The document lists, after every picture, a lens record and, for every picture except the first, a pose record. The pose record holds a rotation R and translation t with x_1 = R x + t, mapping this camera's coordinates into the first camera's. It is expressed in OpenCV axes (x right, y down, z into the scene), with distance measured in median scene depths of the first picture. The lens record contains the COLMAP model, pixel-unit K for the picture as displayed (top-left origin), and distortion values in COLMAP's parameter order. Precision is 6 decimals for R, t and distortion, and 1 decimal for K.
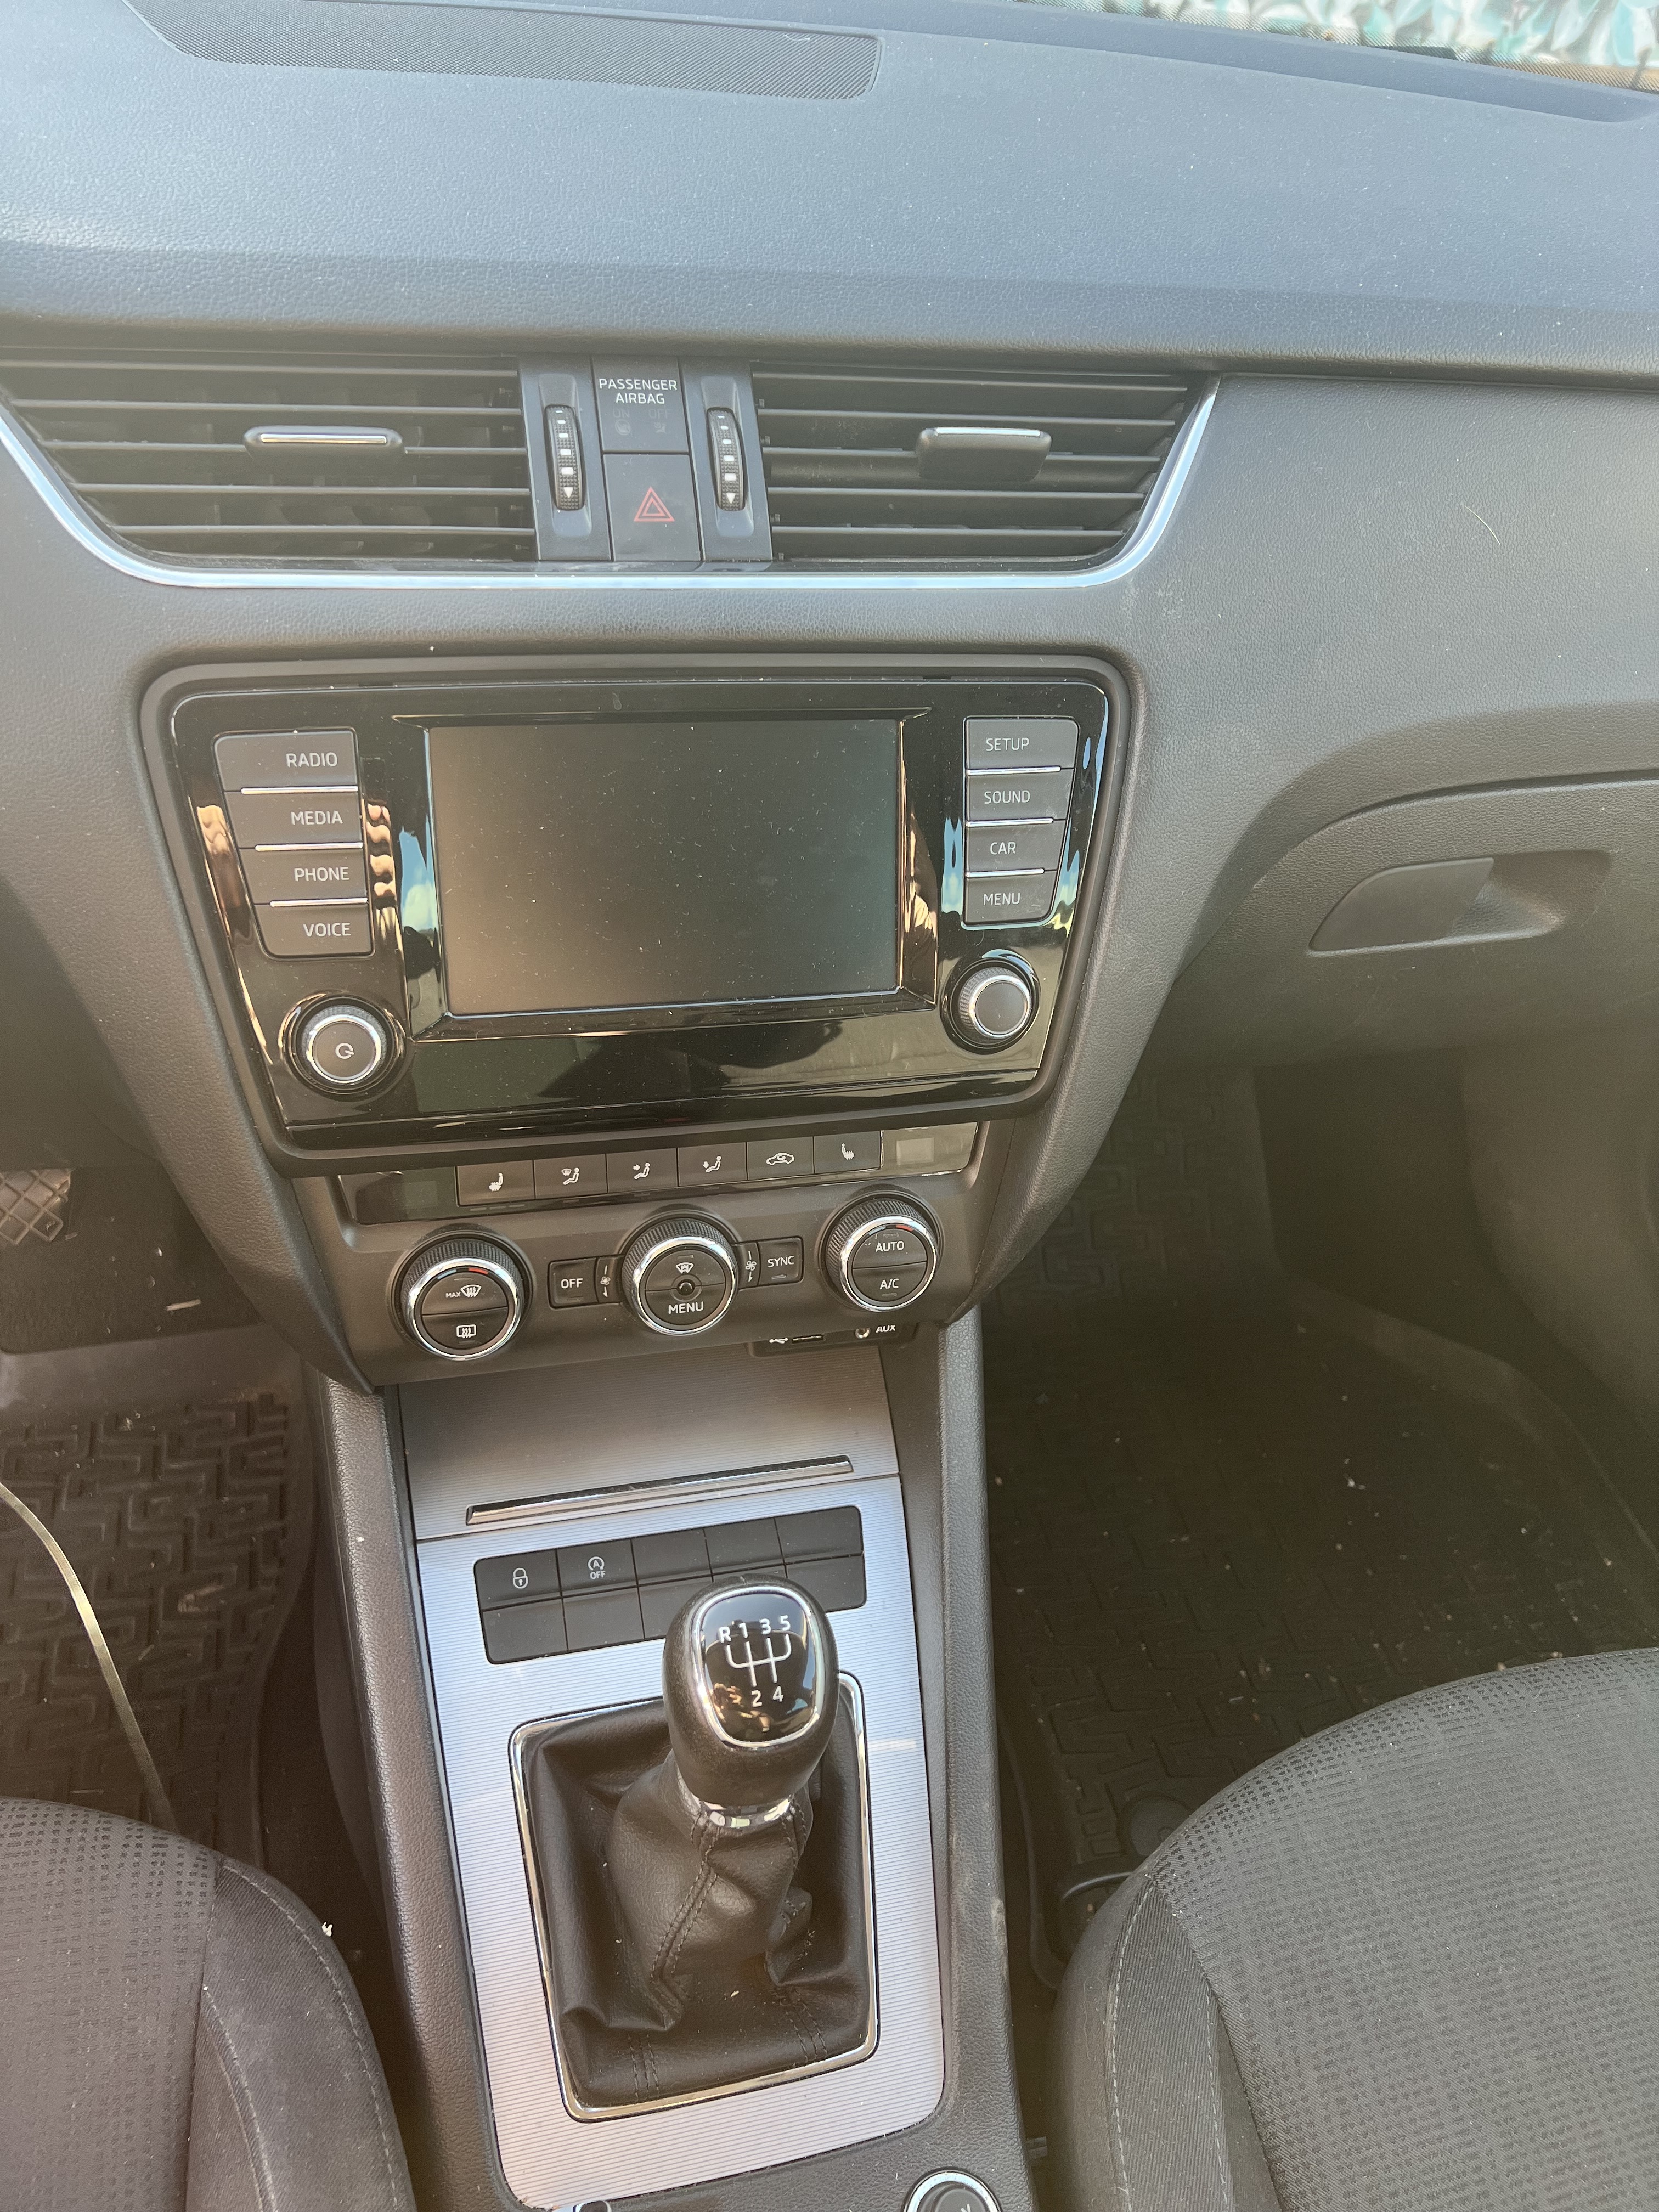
lens RADIAL K [[1679.3, 0, 827.1], [0, 1679.3, 1105.2], [0, 0, 1]] dist [0.010022, -0.017950]
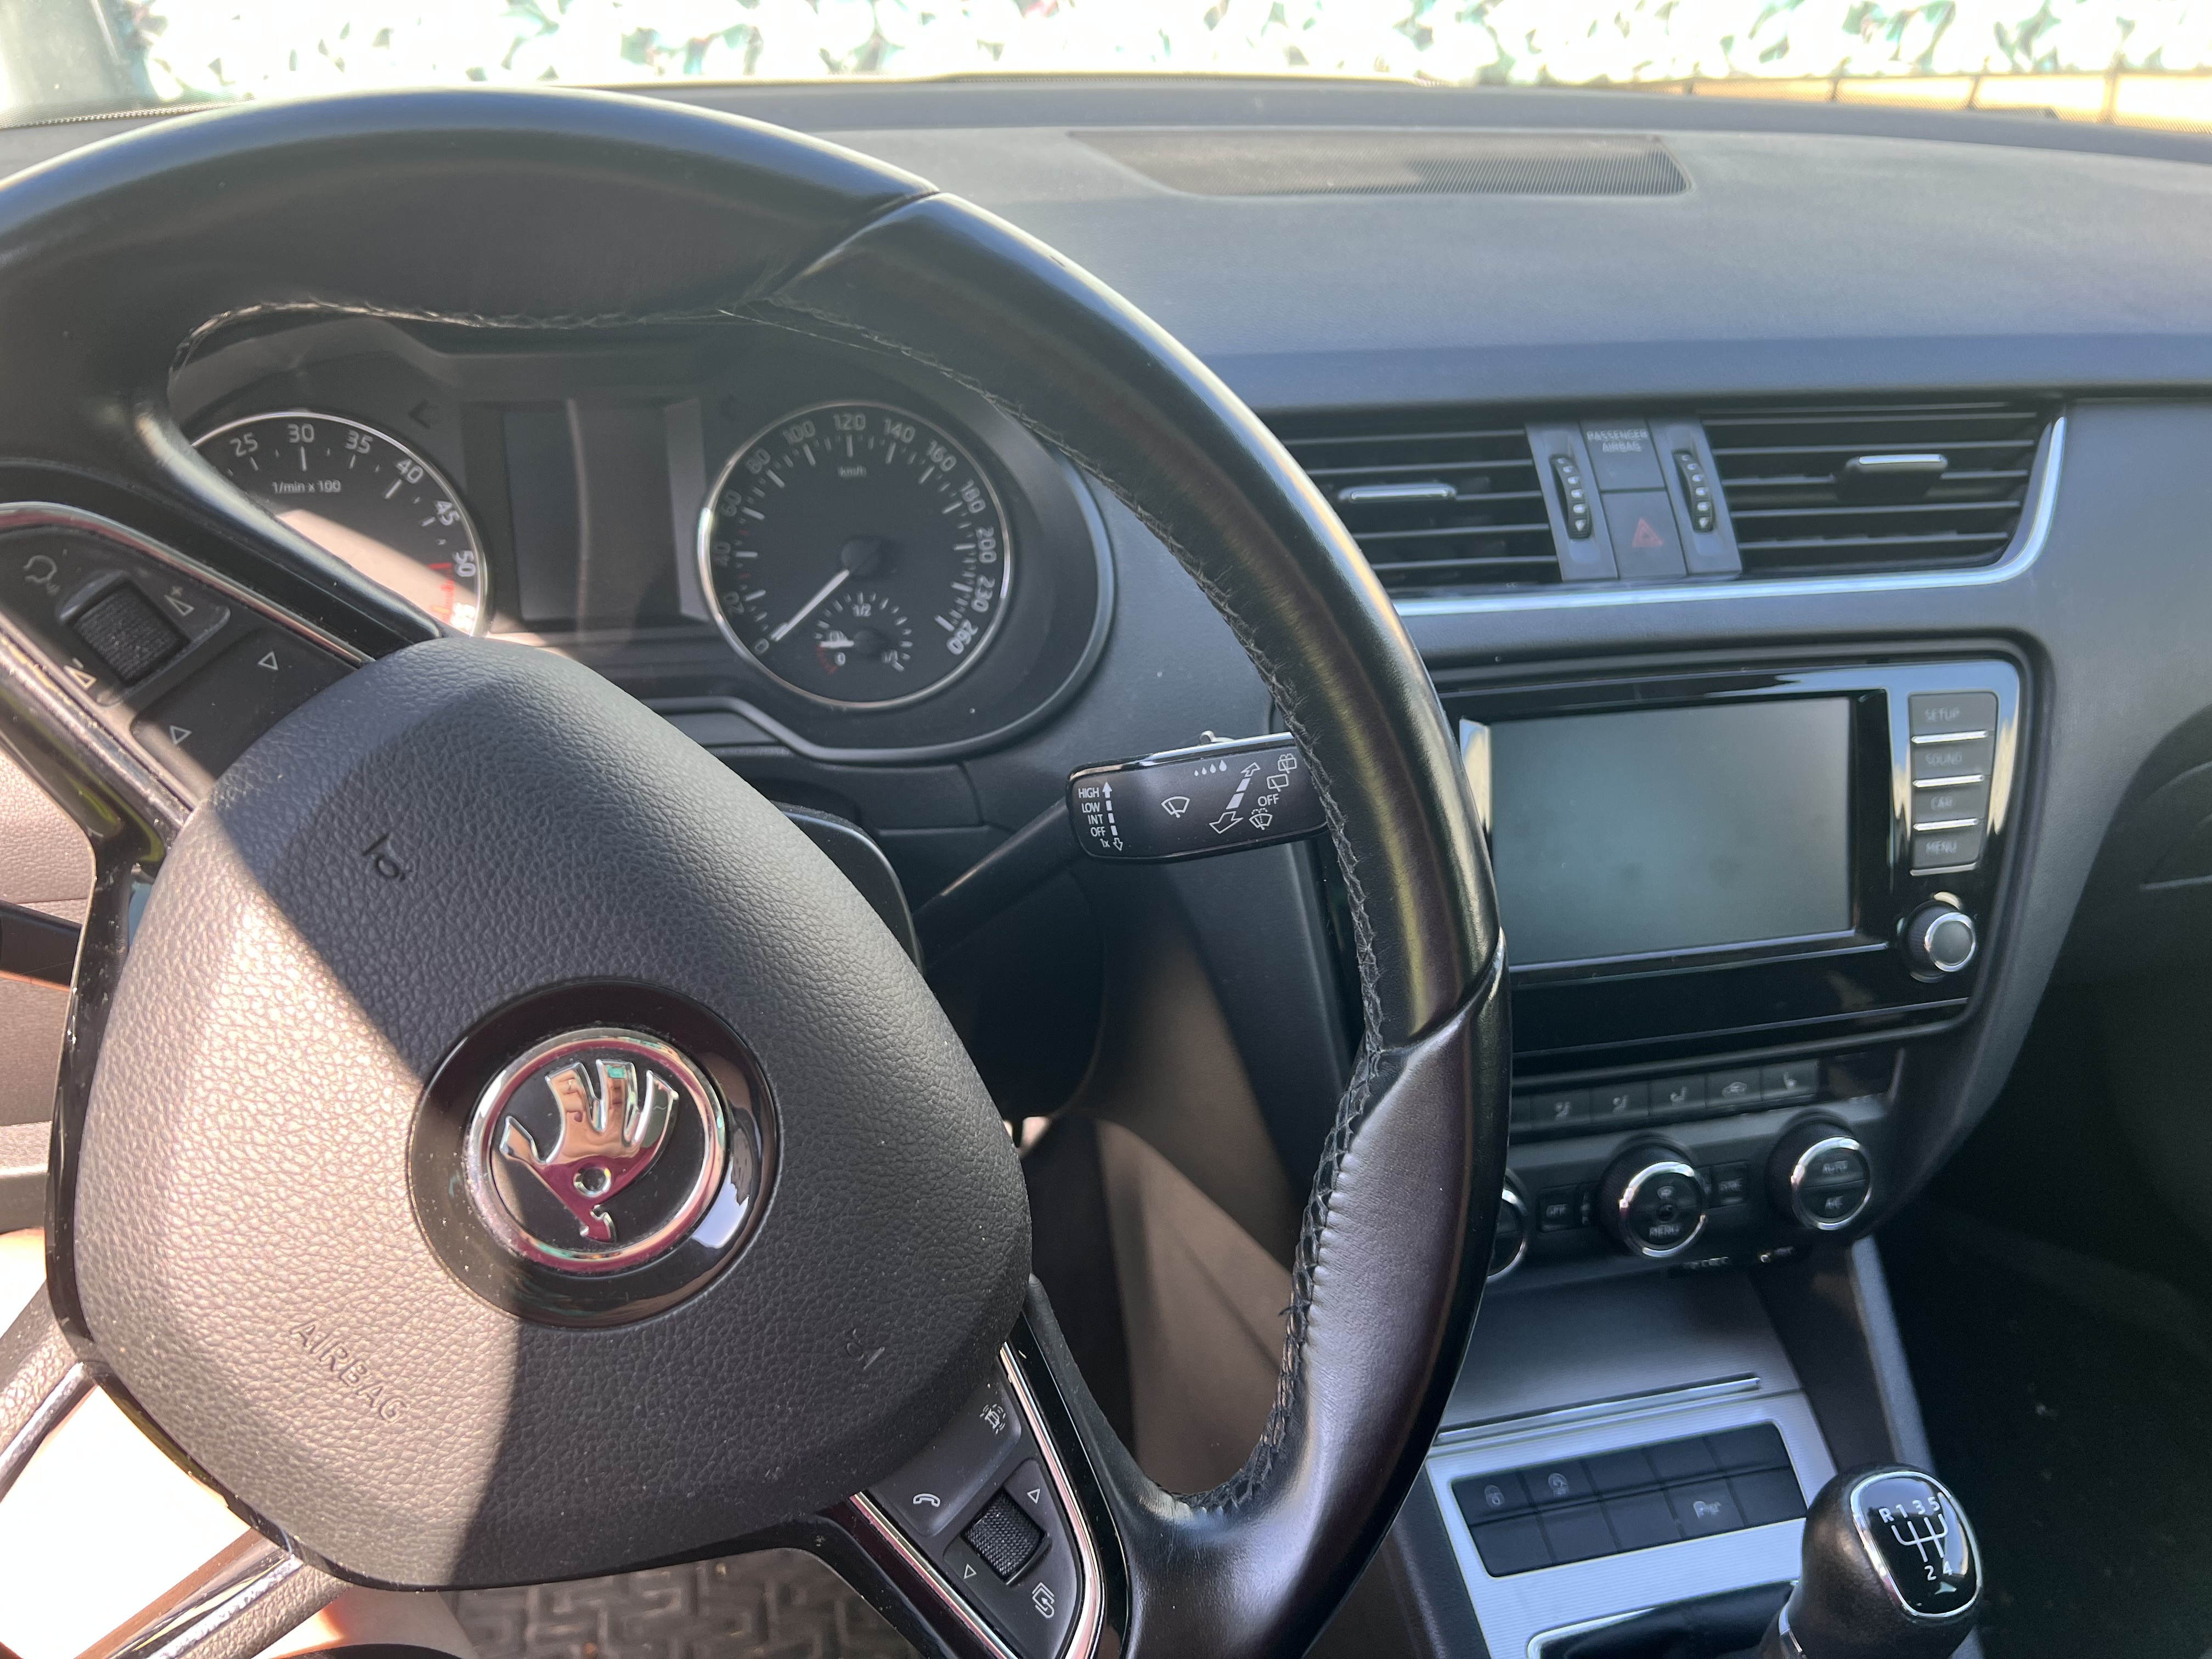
lens RADIAL K [[1679.3, 0, 1108.1], [0, 1679.3, 829.4], [0, 0, 1]] dist [0.010022, -0.017950]
pose [[0.998818, -0.041365, -0.025516, -0.444042], [0.037295, 0.988970, -0.143346, 0.005992], [0.031164, 0.142225, 0.989344, -0.150131]]
